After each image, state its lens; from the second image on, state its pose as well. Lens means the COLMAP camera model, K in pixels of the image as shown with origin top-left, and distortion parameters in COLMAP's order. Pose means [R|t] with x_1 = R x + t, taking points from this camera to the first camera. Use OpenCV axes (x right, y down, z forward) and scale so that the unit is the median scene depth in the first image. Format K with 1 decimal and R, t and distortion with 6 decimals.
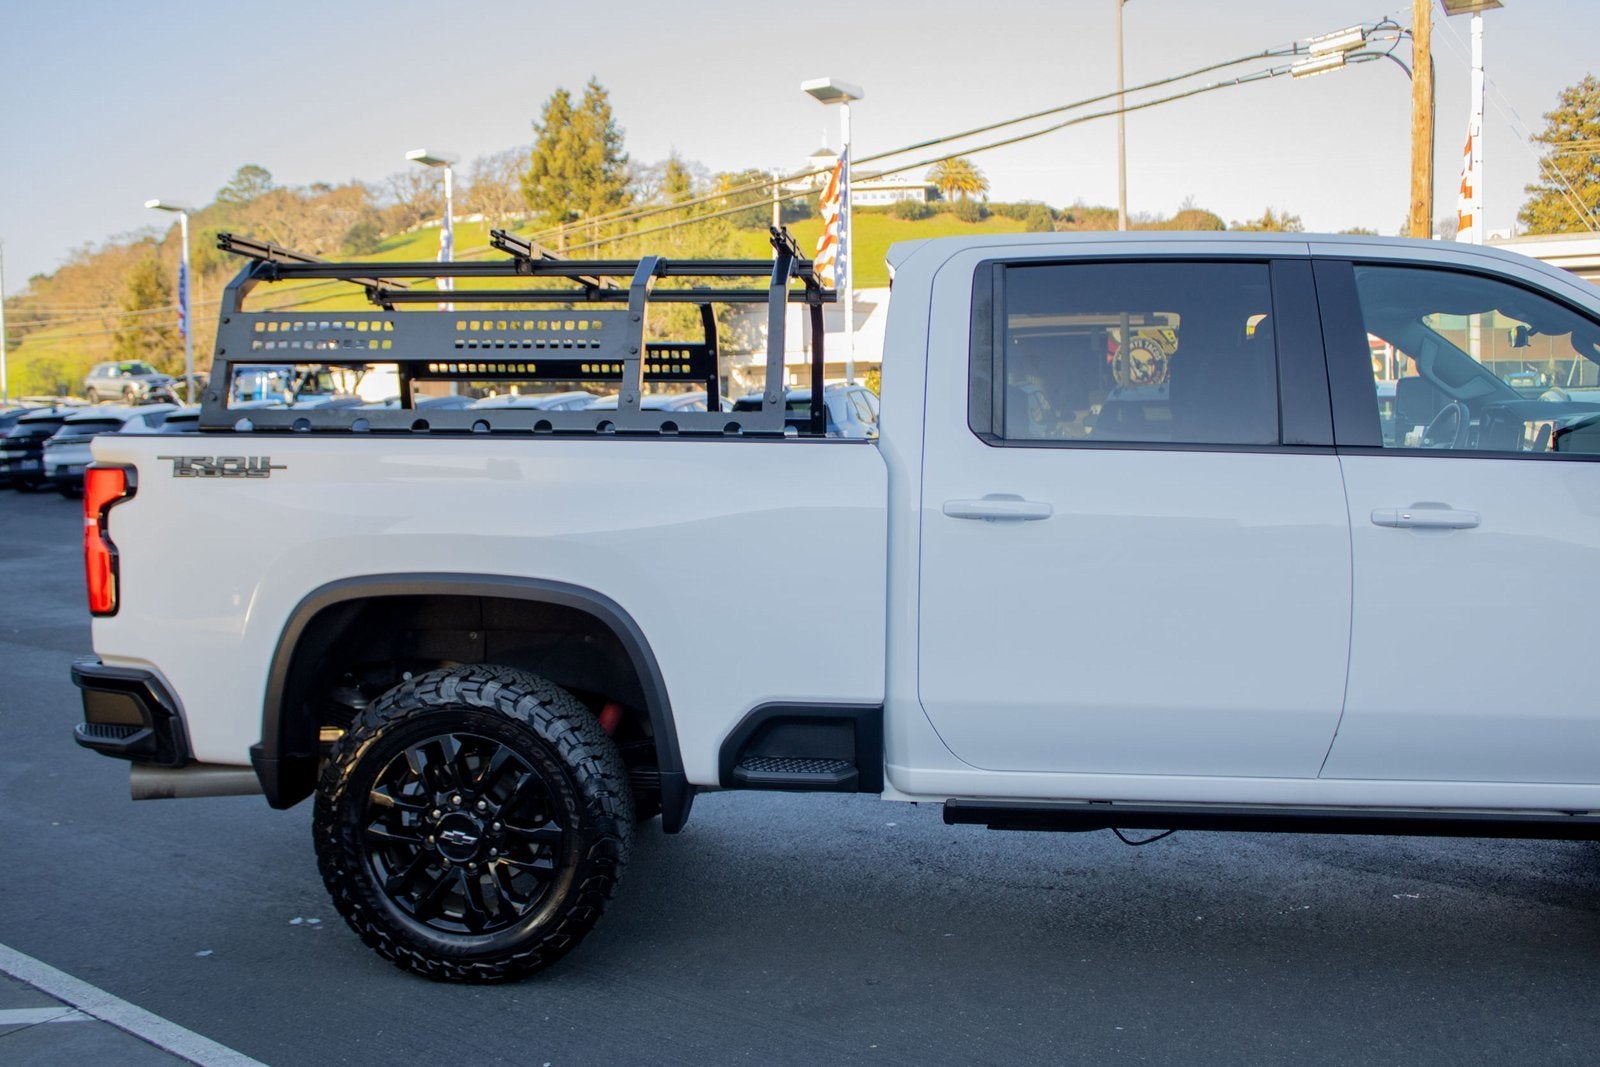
lens RADIAL K [[1645.5, 0, 766.3], [0, 1645.5, 549.8], [0, 0, 1]] dist [-0.149481, 0.181301]
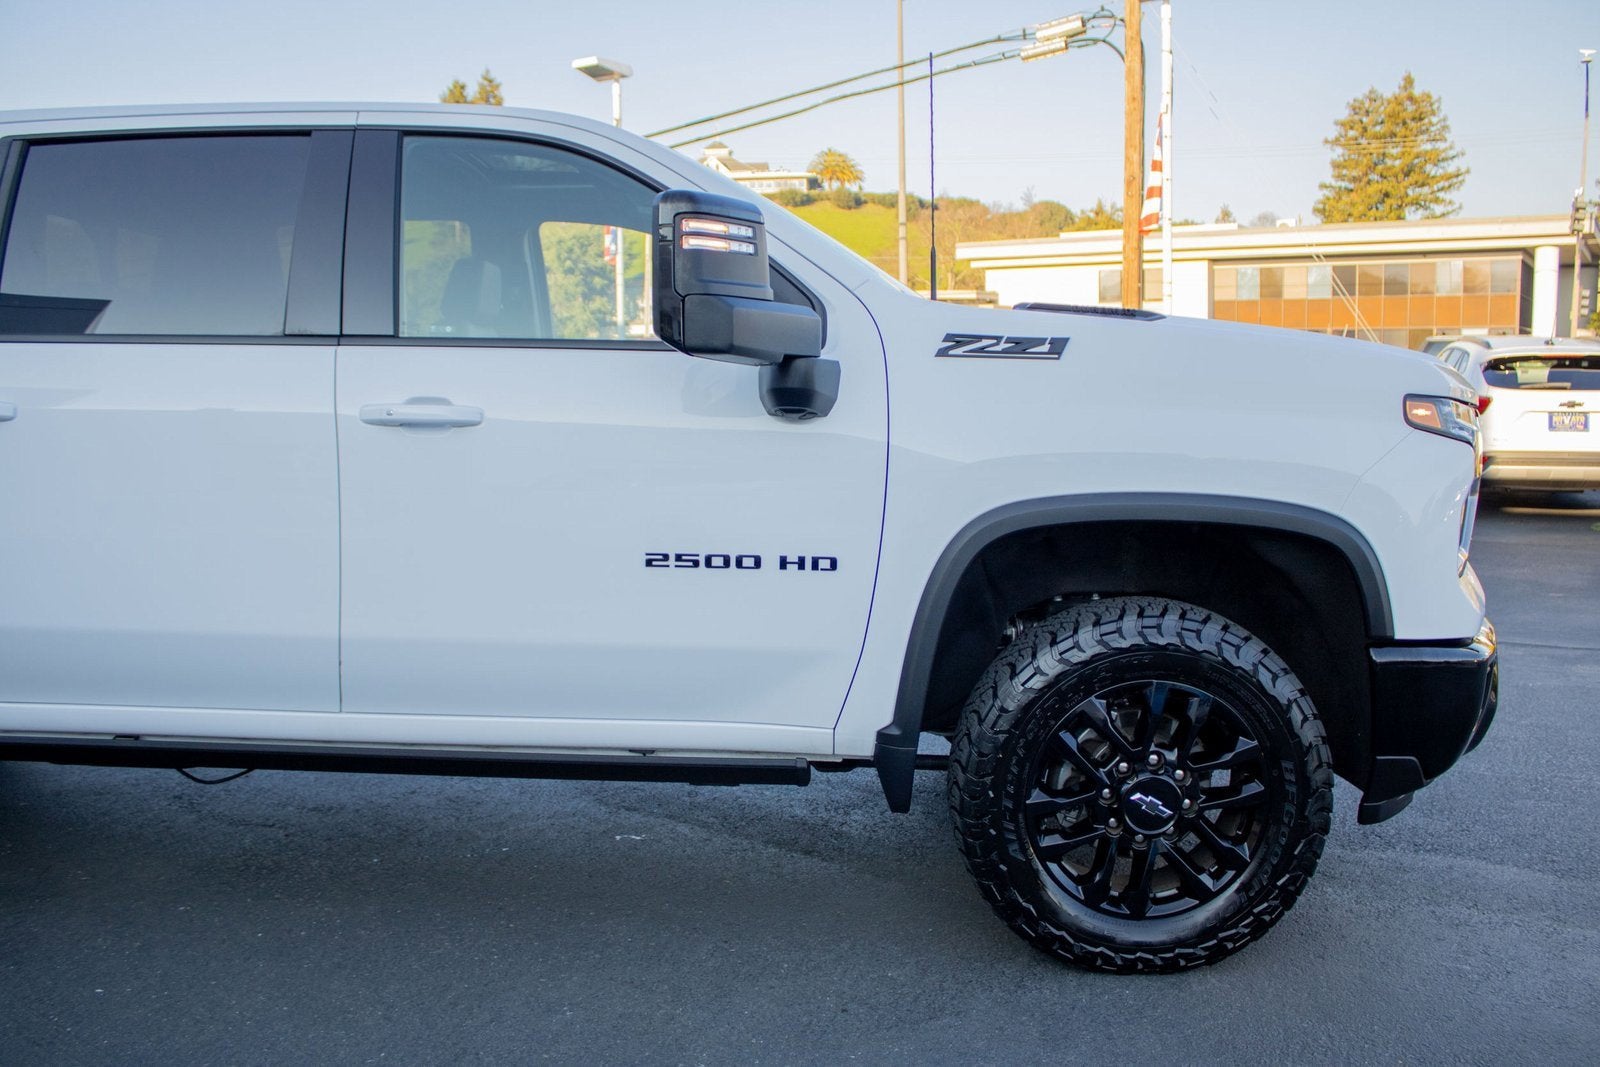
lens RADIAL K [[1464.0, 0, 805.2], [0, 1464.0, 553.6], [0, 0, 1]] dist [-0.161390, 0.148067]
pose [[0.996808, -0.001936, 0.079808, 0.097620], [-0.000778, 0.999423, 0.033958, 0.004981], [-0.079828, -0.033912, 0.996232, 0.036143]]
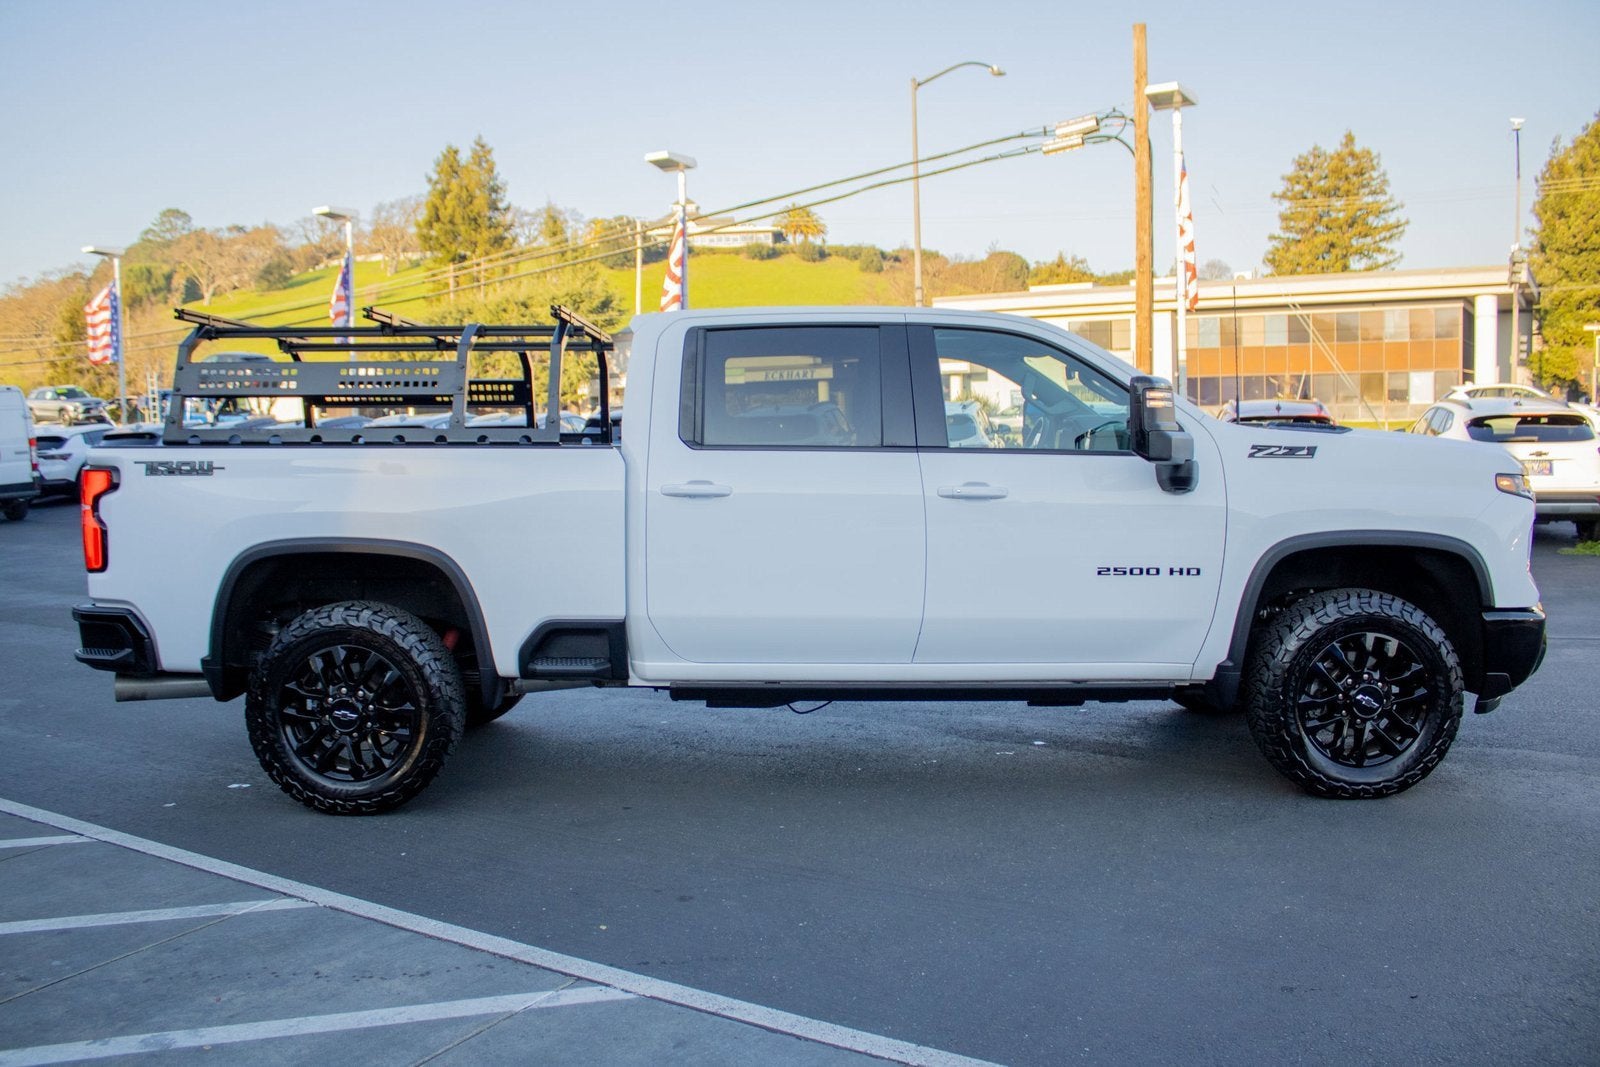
lens RADIAL K [[1449.4, 0, 800.0], [0, 1449.4, 533.5], [0, 0, 1]] dist [-0.157170, 0.142106]
pose [[0.993907, -0.013052, 0.109449, 0.015999], [0.014137, 0.999858, -0.009135, 0.005352], [-0.109315, 0.010626, 0.993950, -0.064962]]
